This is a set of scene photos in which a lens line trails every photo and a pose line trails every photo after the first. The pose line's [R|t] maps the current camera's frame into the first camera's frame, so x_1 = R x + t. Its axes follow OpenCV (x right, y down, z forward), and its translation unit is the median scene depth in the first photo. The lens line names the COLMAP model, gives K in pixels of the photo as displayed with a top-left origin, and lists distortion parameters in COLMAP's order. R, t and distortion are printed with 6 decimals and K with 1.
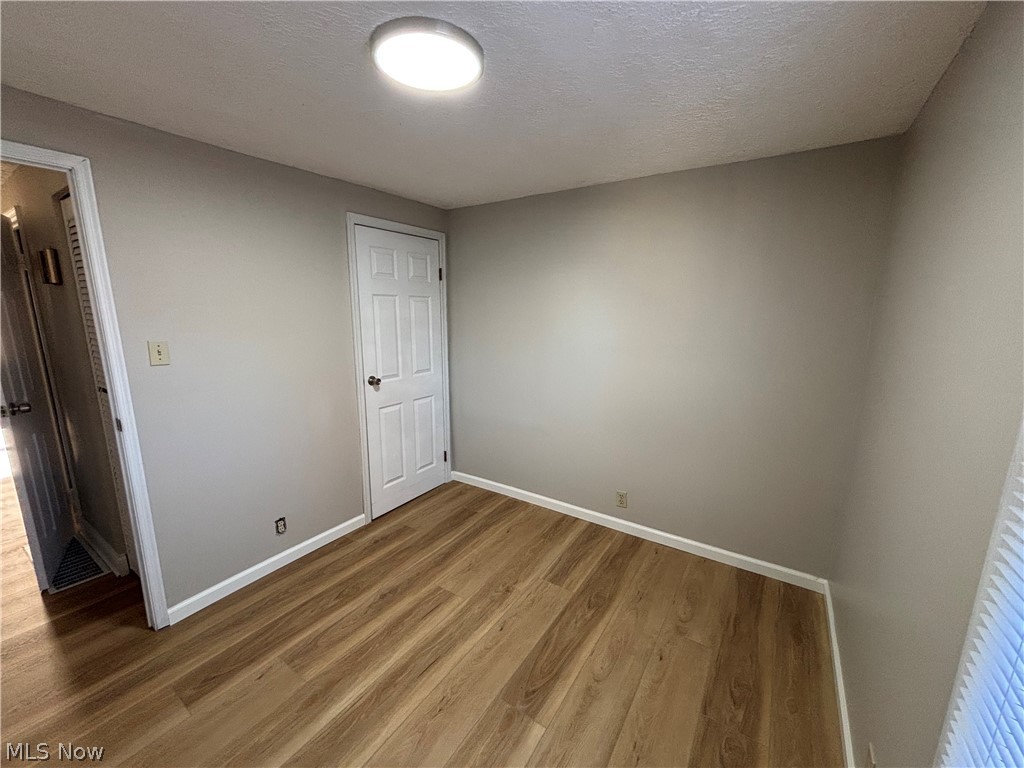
lens RADIAL K [[415.4, 0, 509.1], [0, 415.4, 383.0], [0, 0, 1]] dist [0.002031, 0.000443]
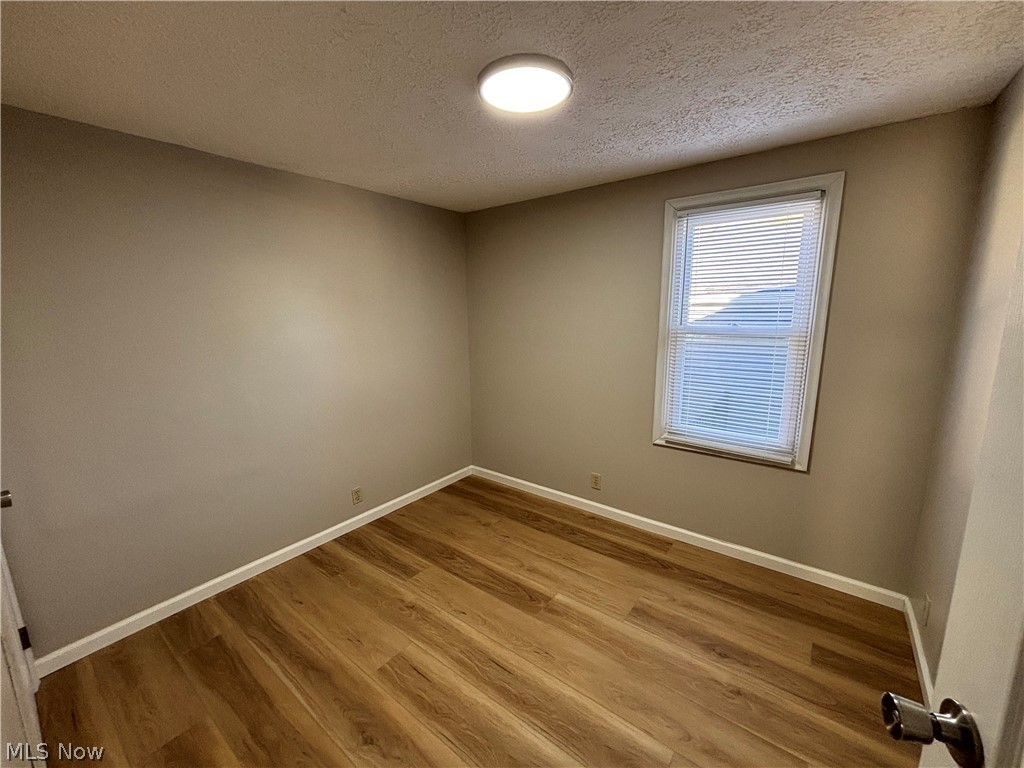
lens RADIAL K [[415.4, 0, 509.2], [0, 415.4, 383.4], [0, 0, 1]] dist [0.002031, 0.000443]
pose [[0.074756, -0.184645, 0.979958, -0.840556], [0.209789, 0.963627, 0.165564, -0.098071], [-0.974885, 0.193207, 0.110774, 0.606924]]
